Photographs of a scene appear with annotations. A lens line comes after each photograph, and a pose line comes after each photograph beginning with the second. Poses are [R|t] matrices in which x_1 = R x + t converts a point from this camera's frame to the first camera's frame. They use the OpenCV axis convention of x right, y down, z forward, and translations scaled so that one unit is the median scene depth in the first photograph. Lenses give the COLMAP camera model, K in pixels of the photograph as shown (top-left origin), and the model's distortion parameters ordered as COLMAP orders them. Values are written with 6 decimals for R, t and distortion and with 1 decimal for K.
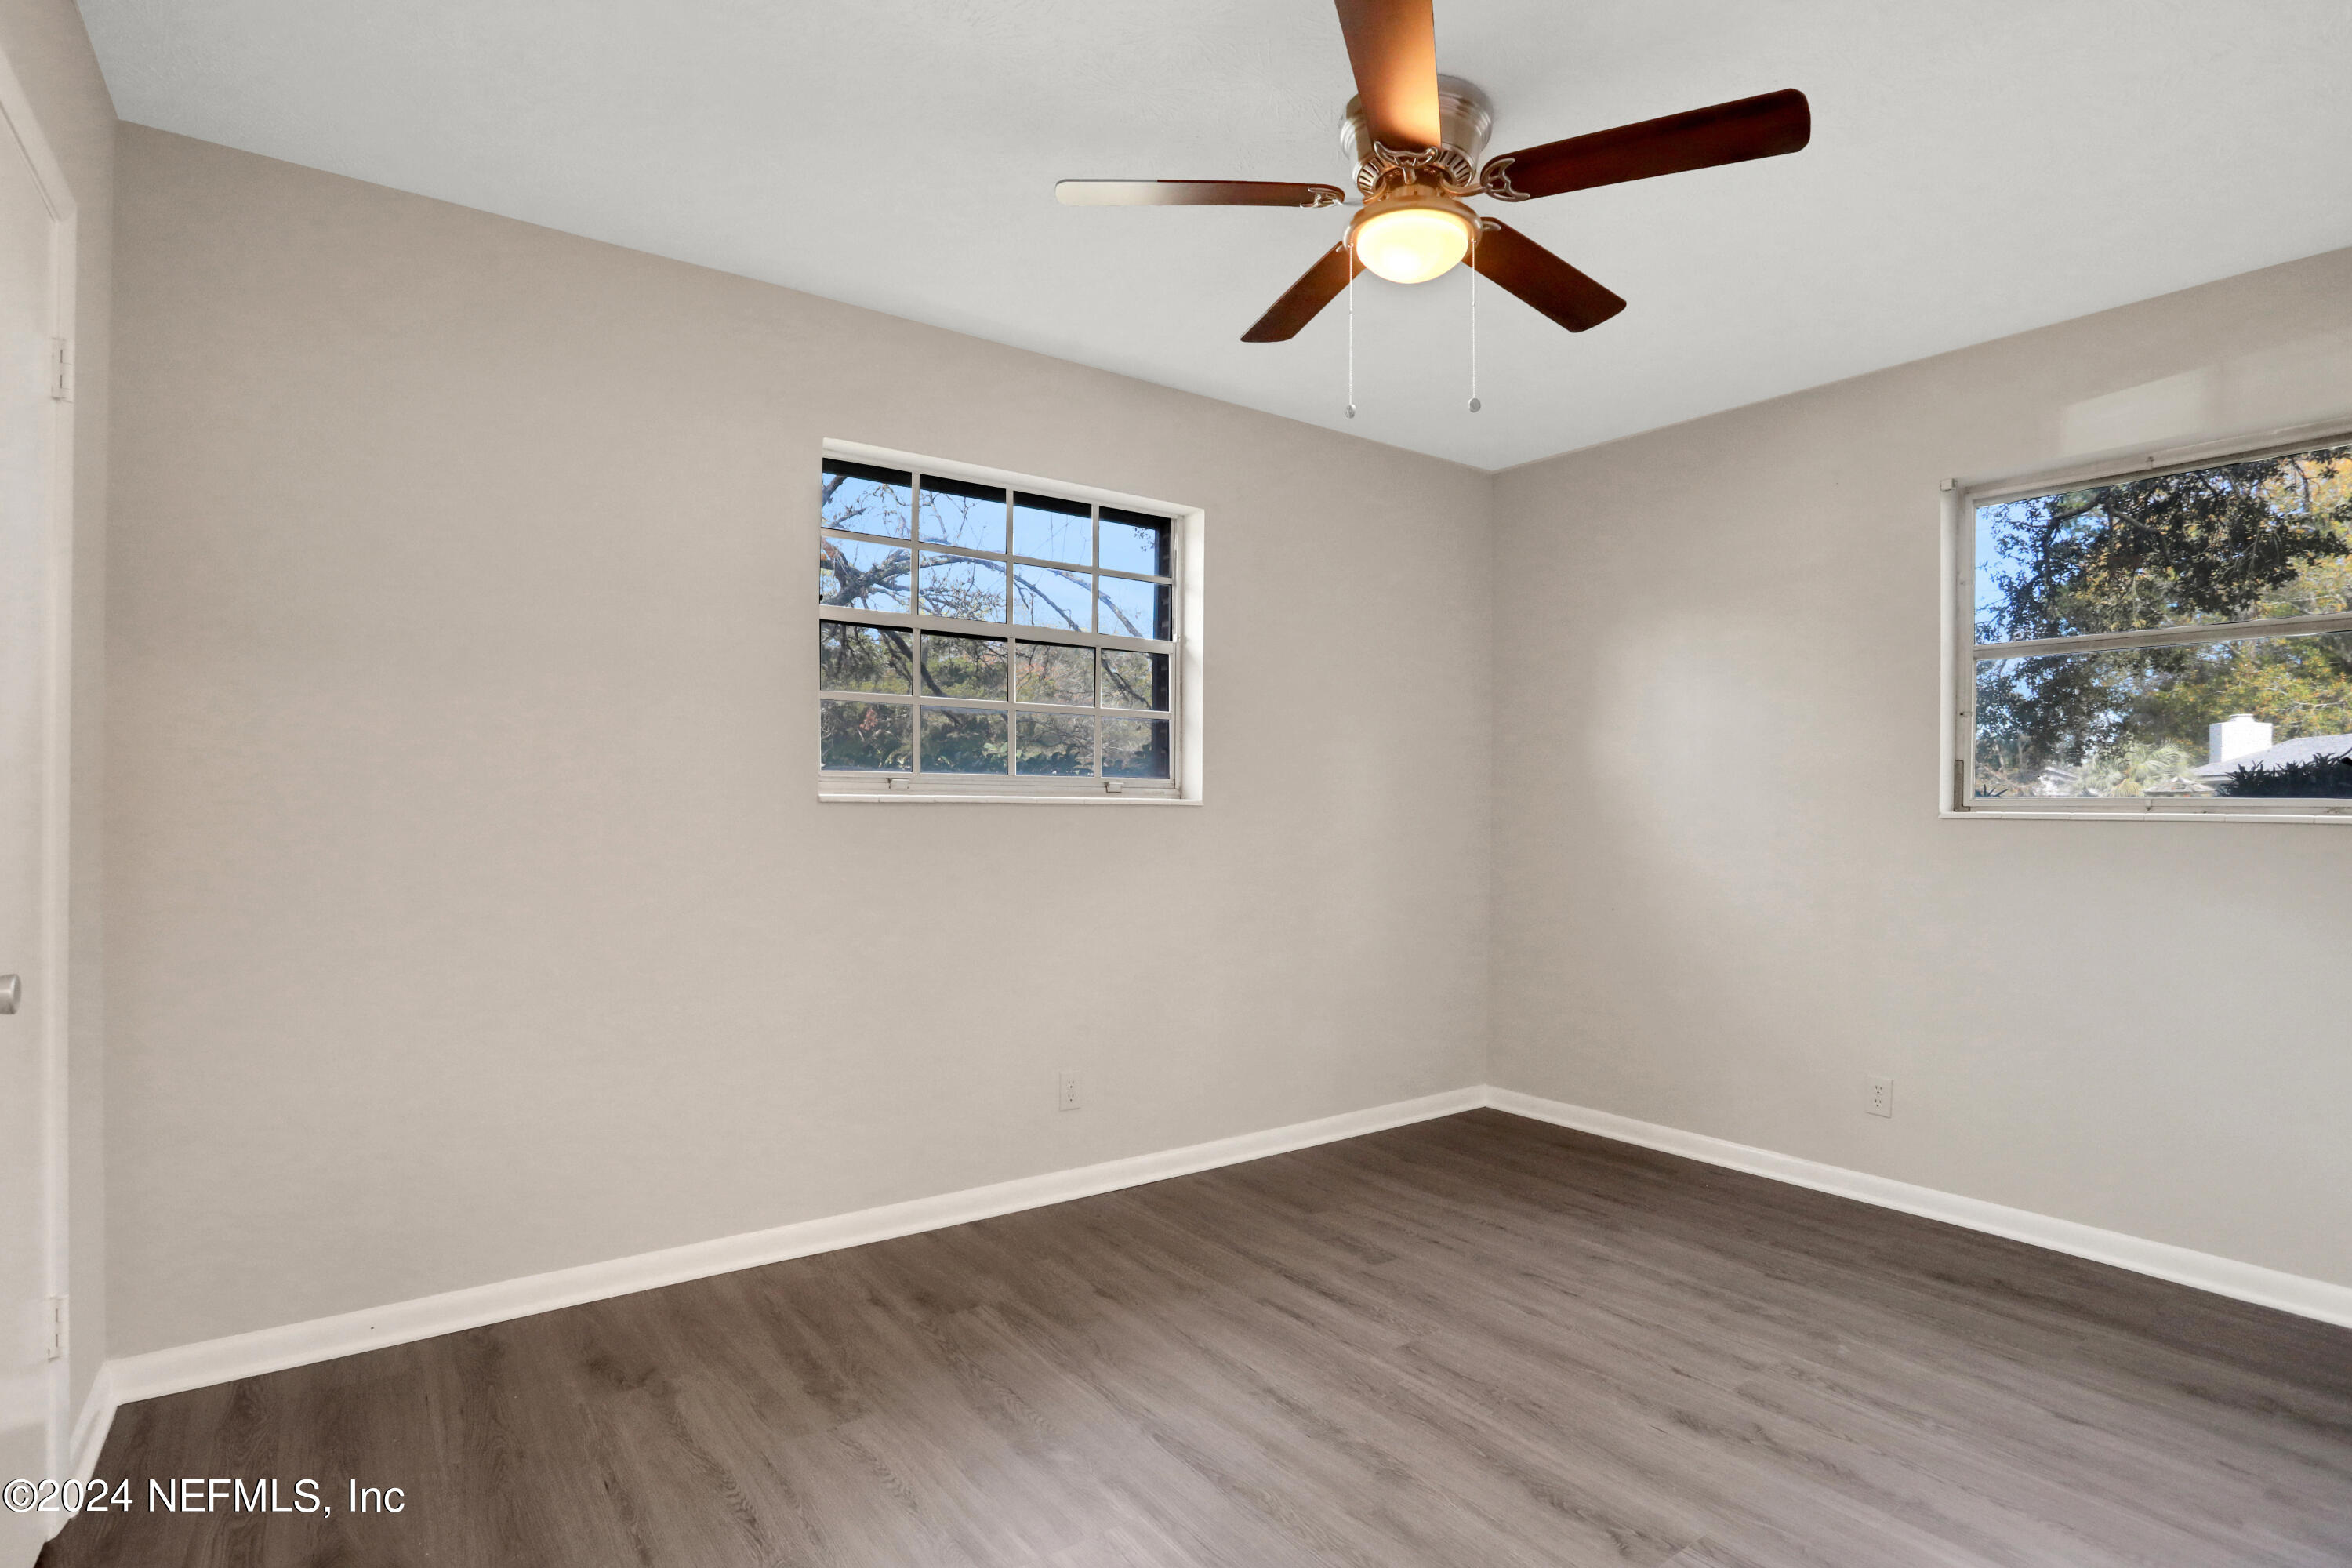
lens RADIAL K [[1189.9, 0, 1184.0], [0, 1189.9, 817.7], [0, 0, 1]] dist [-0.026613, 0.000046]
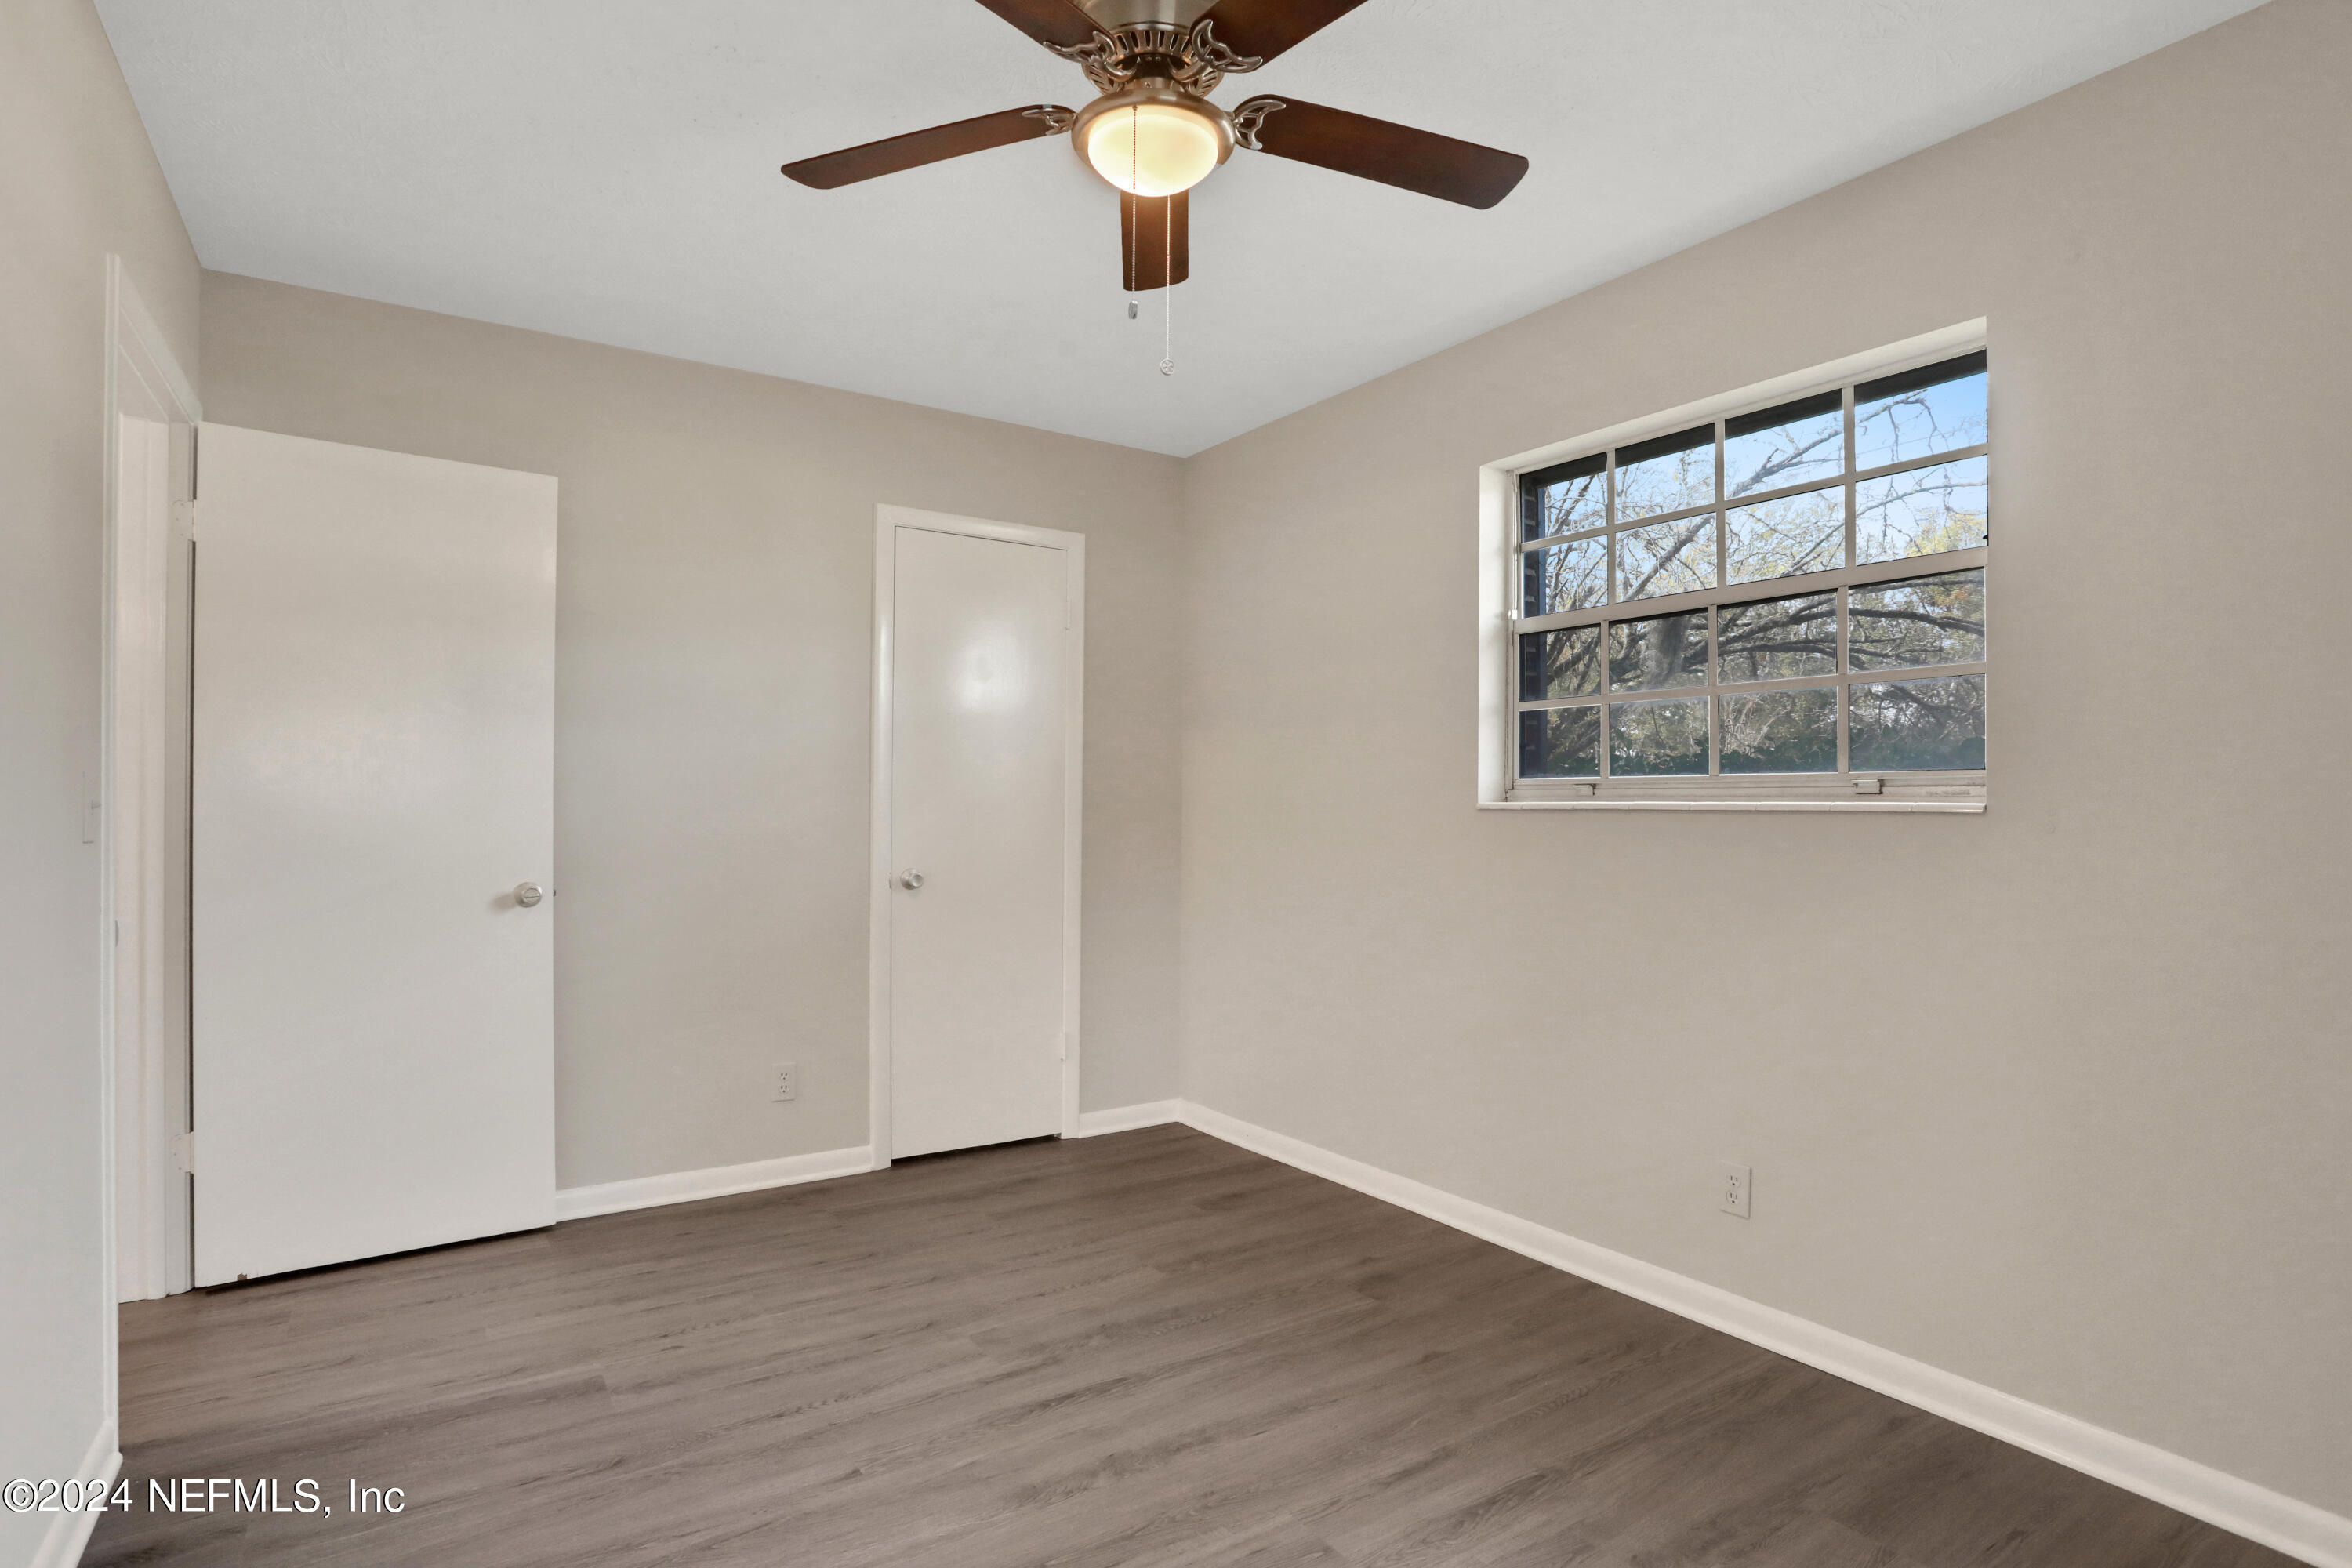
lens RADIAL K [[1193.6, 0, 1180.6], [0, 1193.6, 796.4], [0, 0, 1]] dist [-0.002489, 0.000310]
pose [[-0.042864, -0.012881, -0.998998, 0.795924], [-0.009101, 0.999880, -0.012502, -0.010037], [0.999039, 0.008556, -0.042977, 0.791517]]
